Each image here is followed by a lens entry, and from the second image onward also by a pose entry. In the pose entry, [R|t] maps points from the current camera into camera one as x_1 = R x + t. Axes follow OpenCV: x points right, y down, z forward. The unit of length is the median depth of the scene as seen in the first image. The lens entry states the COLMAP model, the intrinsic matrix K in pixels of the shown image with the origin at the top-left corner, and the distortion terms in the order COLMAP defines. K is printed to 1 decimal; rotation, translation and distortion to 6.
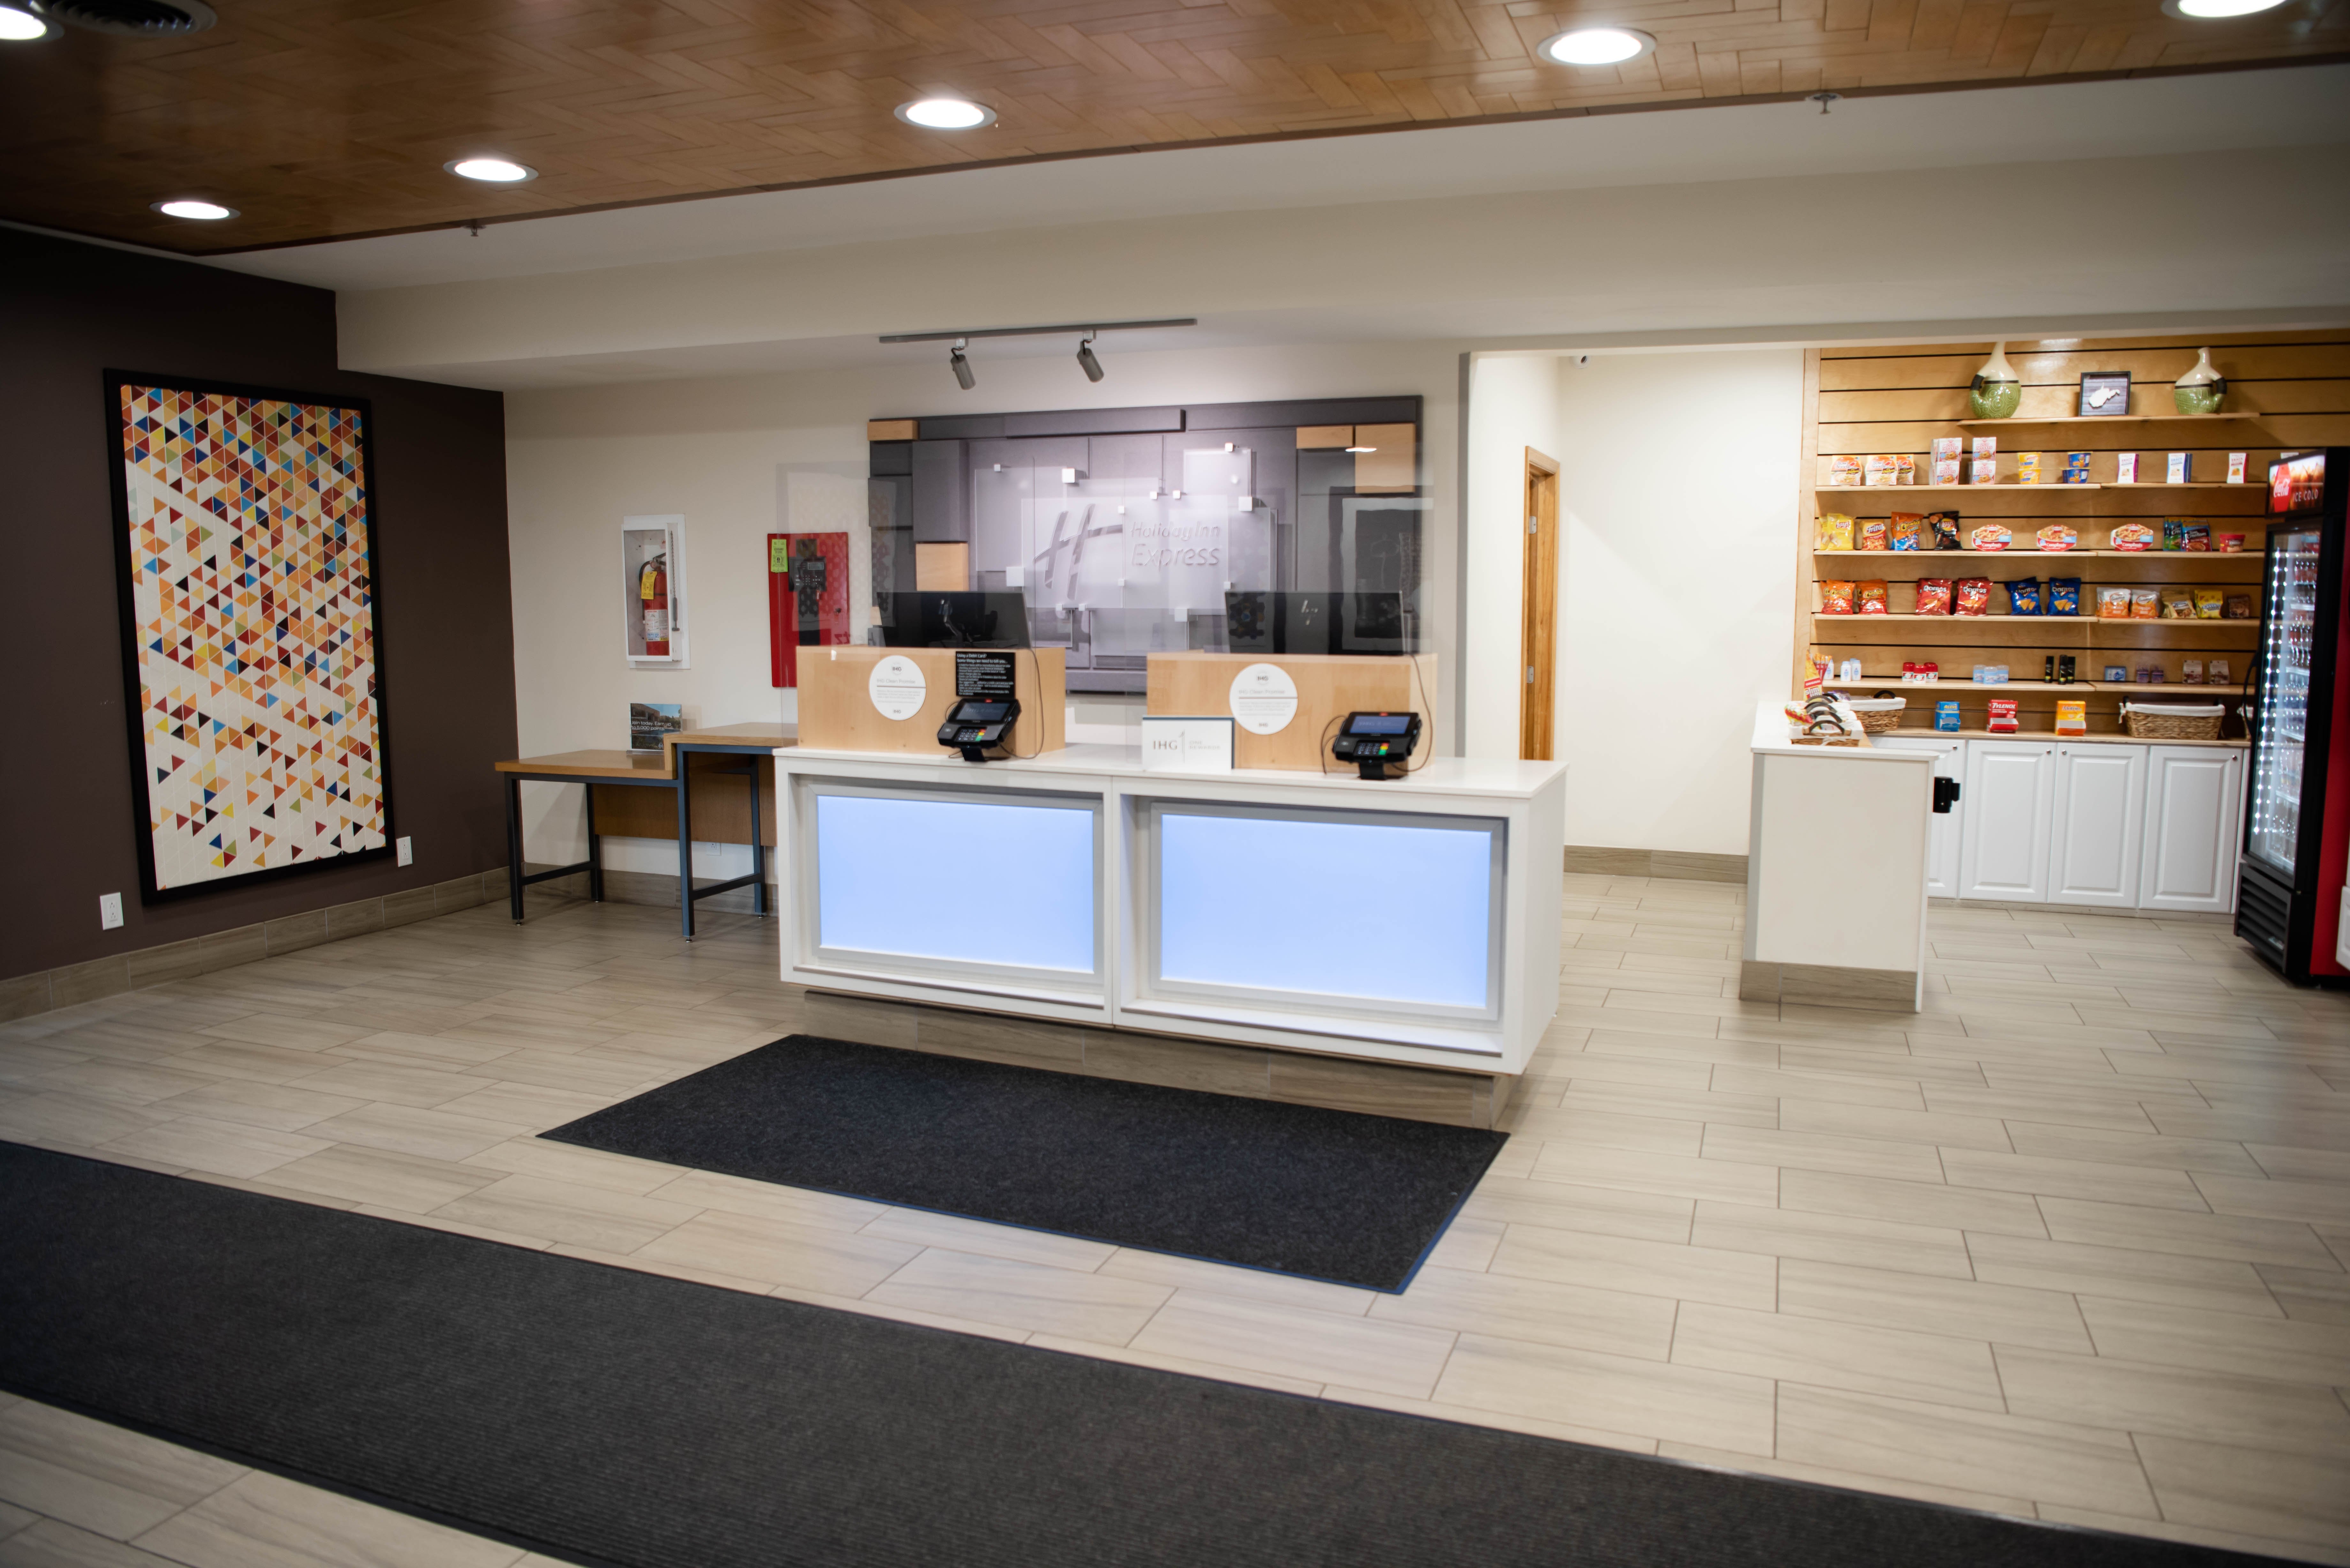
lens RADIAL K [[1619.3, 0, 1175.0], [0, 1619.3, 784.0], [0, 0, 1]] dist [-0.075386, 0.020093]
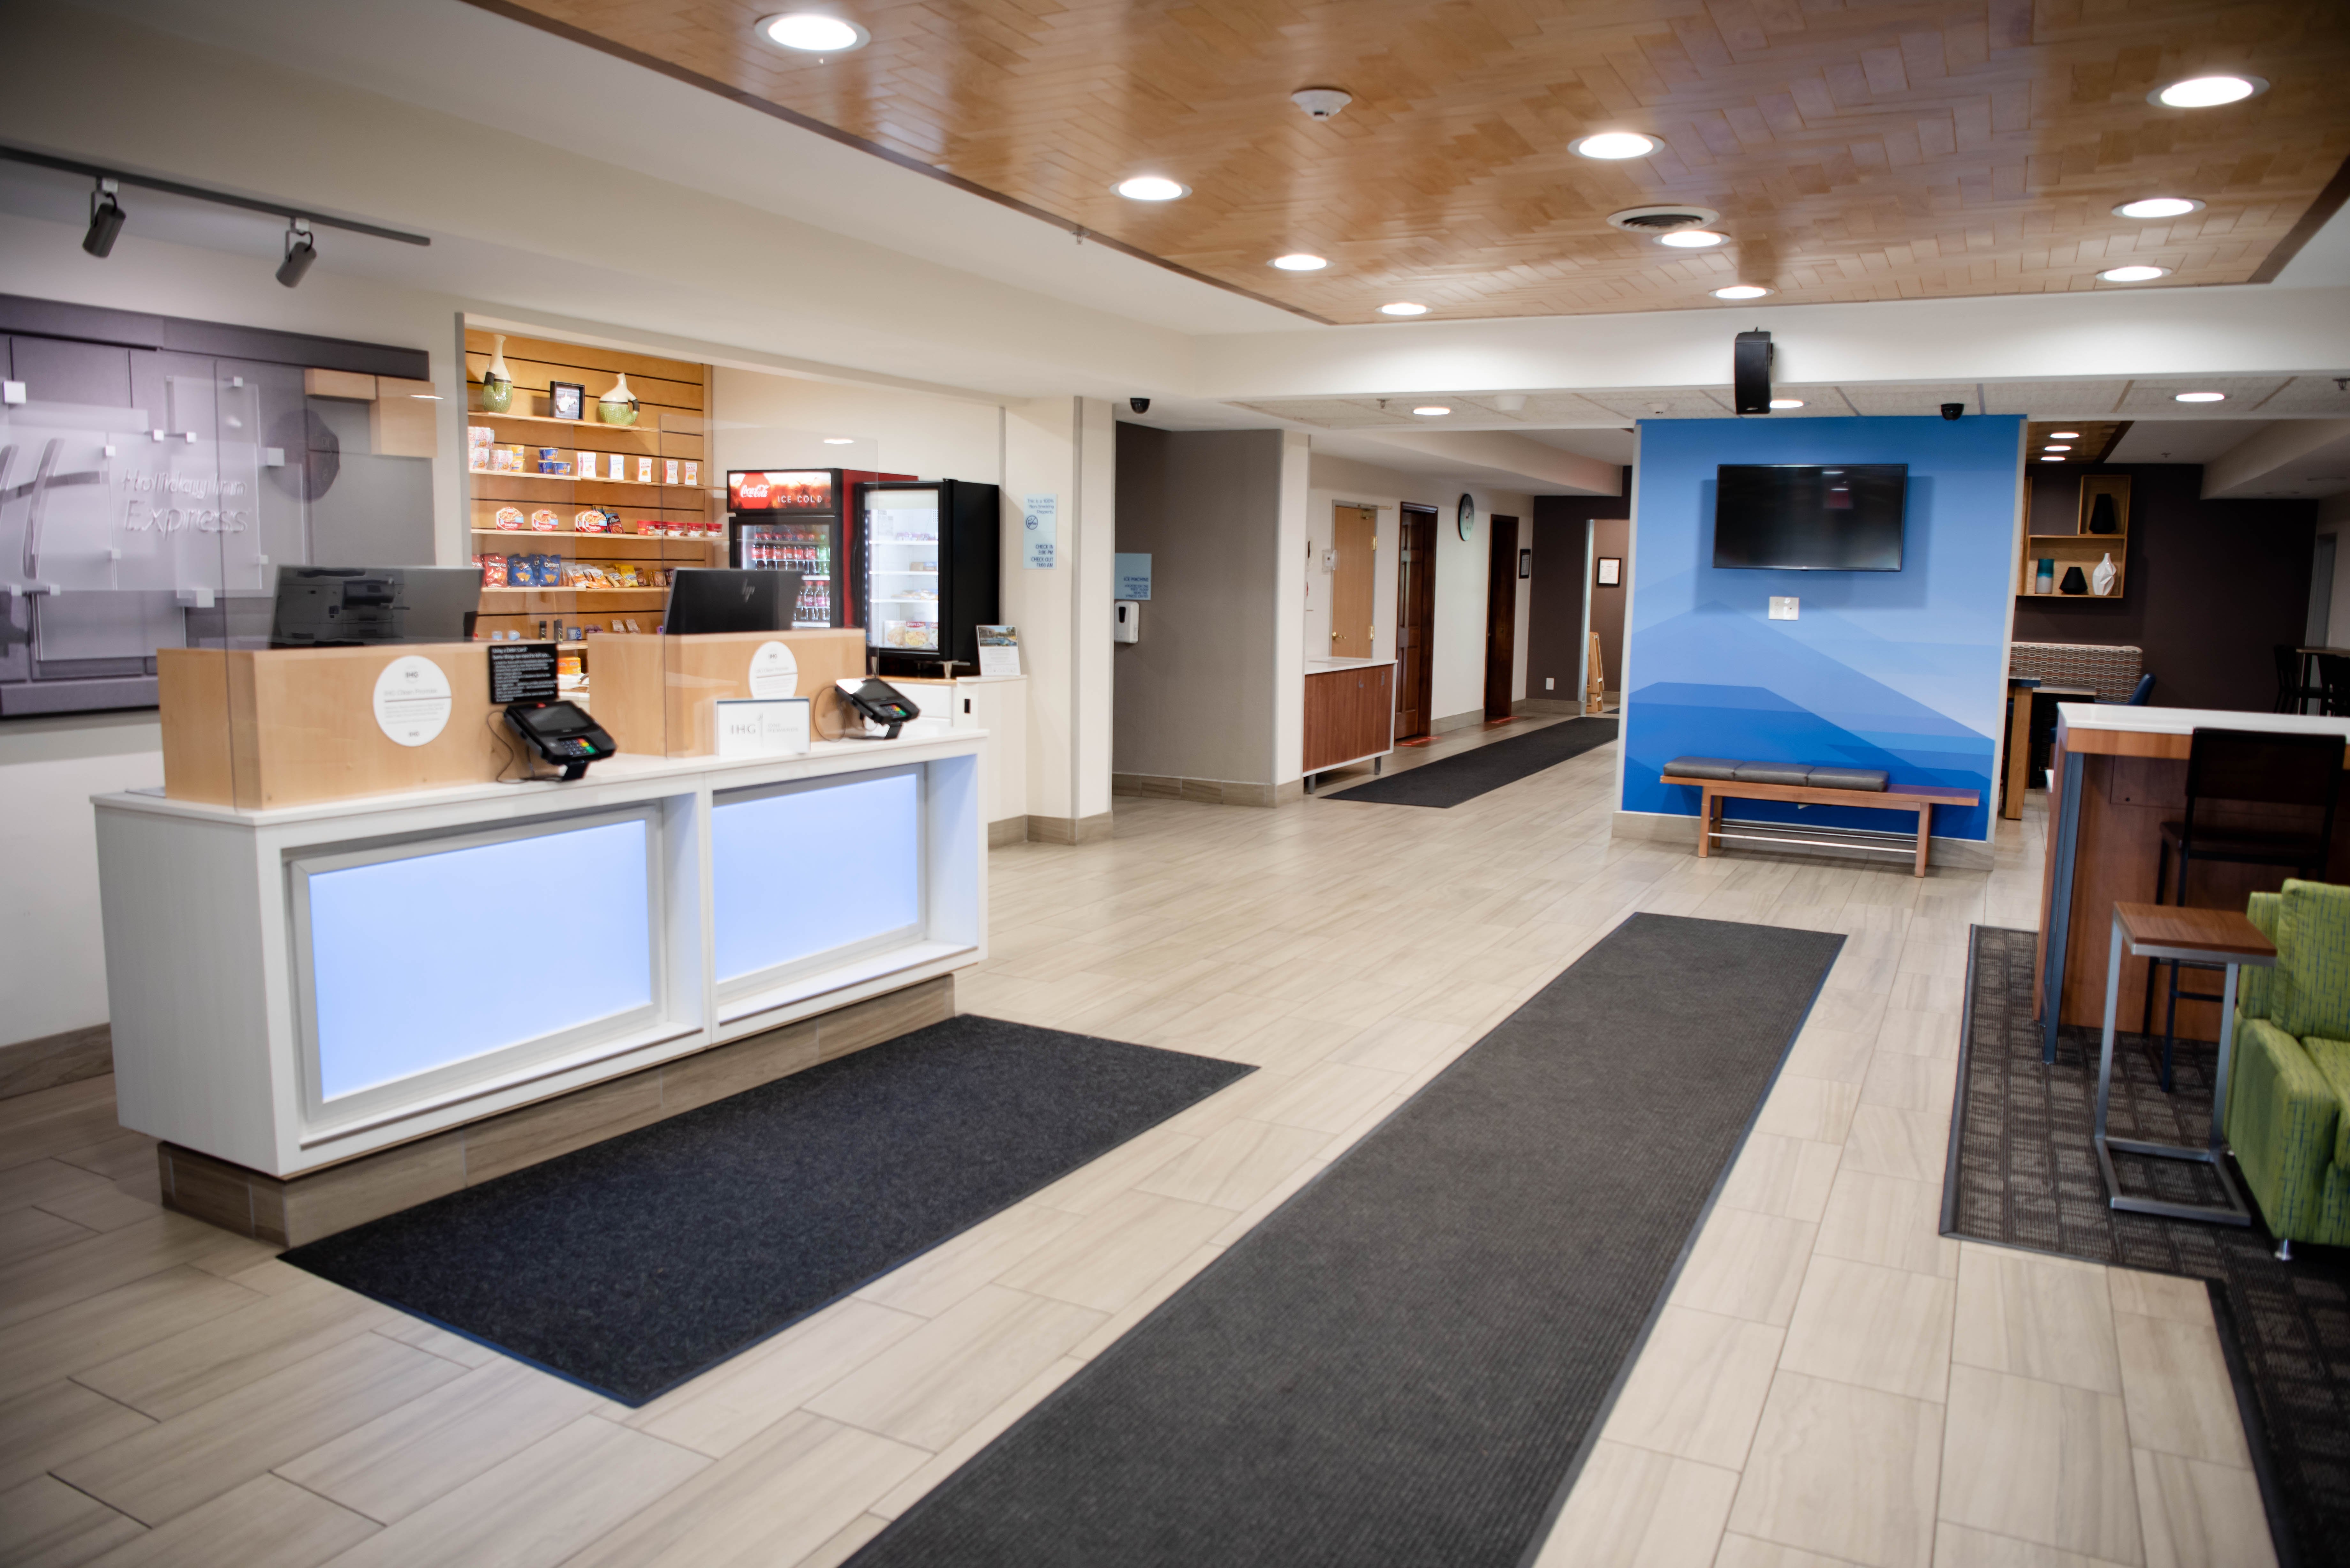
lens RADIAL K [[1619.3, 0, 1175.0], [0, 1619.3, 784.0], [0, 0, 1]] dist [-0.075386, 0.020093]
pose [[0.115522, -0.125658, 0.985325, -0.684215], [0.105444, 0.987912, 0.113625, -0.055634], [-0.987692, 0.090770, 0.127376, 0.474719]]
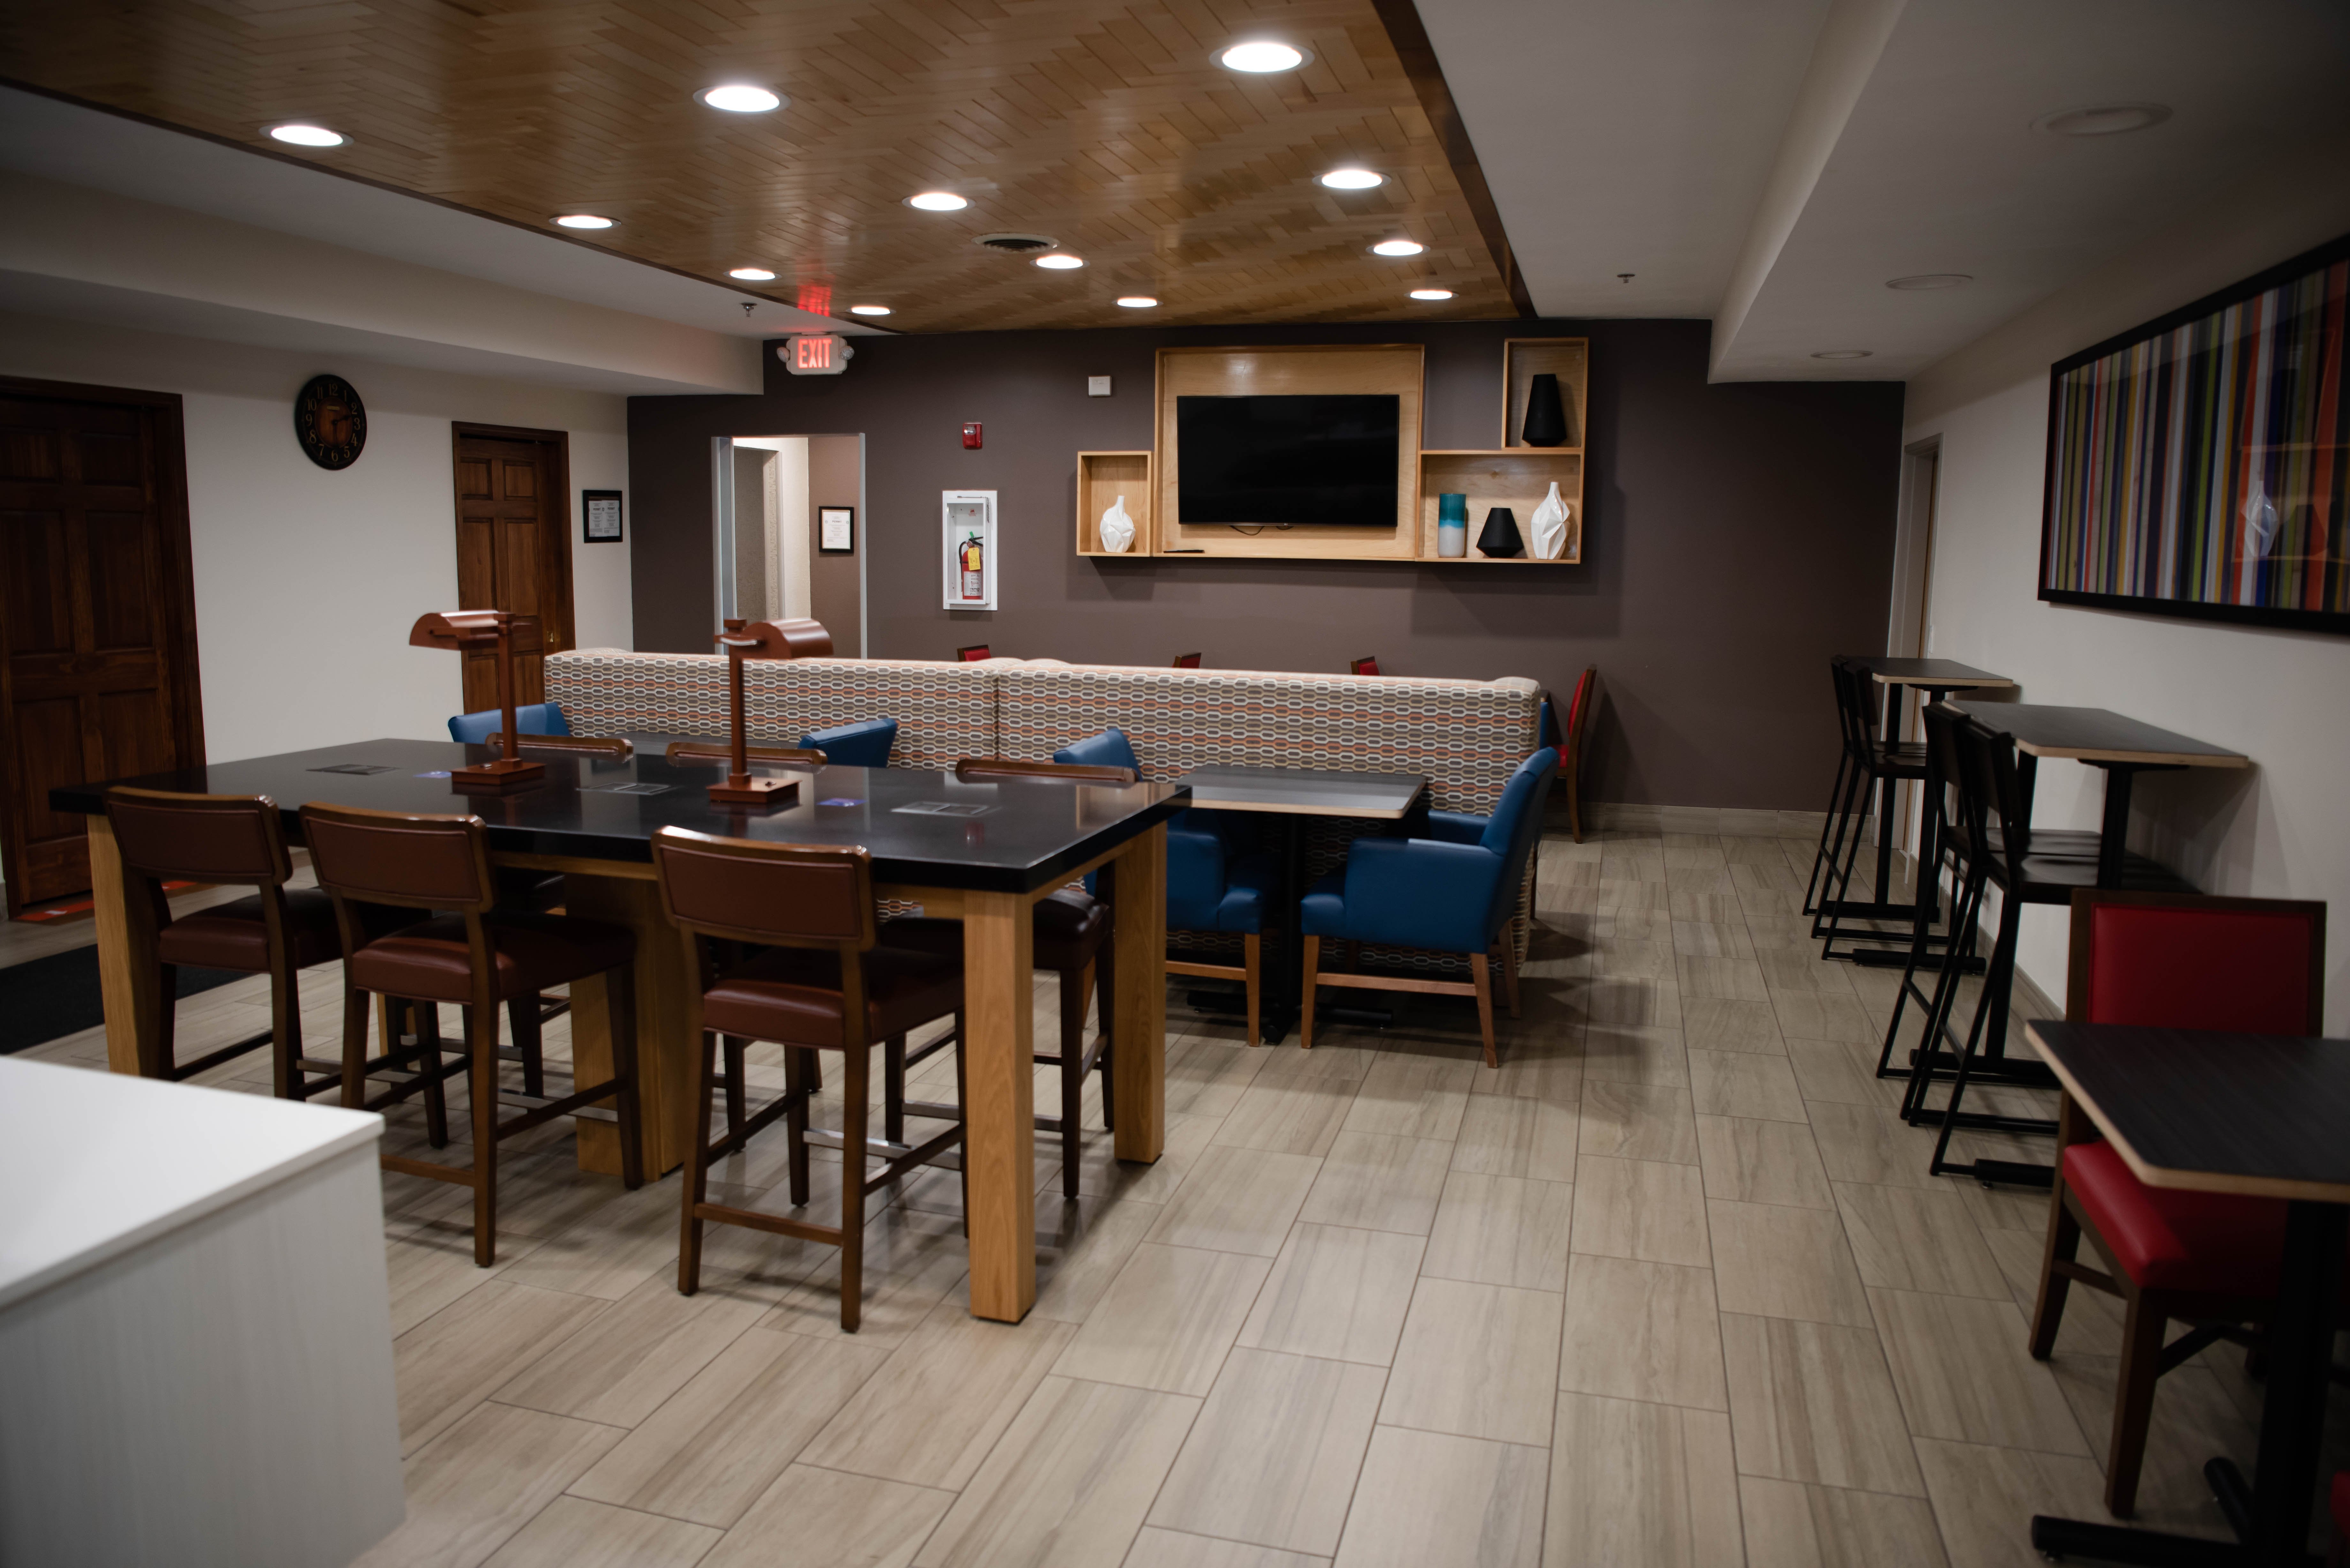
lens RADIAL K [[1619.3, 0, 1175.0], [0, 1619.3, 784.0], [0, 0, 1]] dist [-0.075386, 0.020093]
pose [[-0.089254, -0.145368, 0.985344, 0.590247], [0.110628, 0.981724, 0.154855, 0.026360], [-0.989846, 0.122829, -0.071541, -0.229392]]
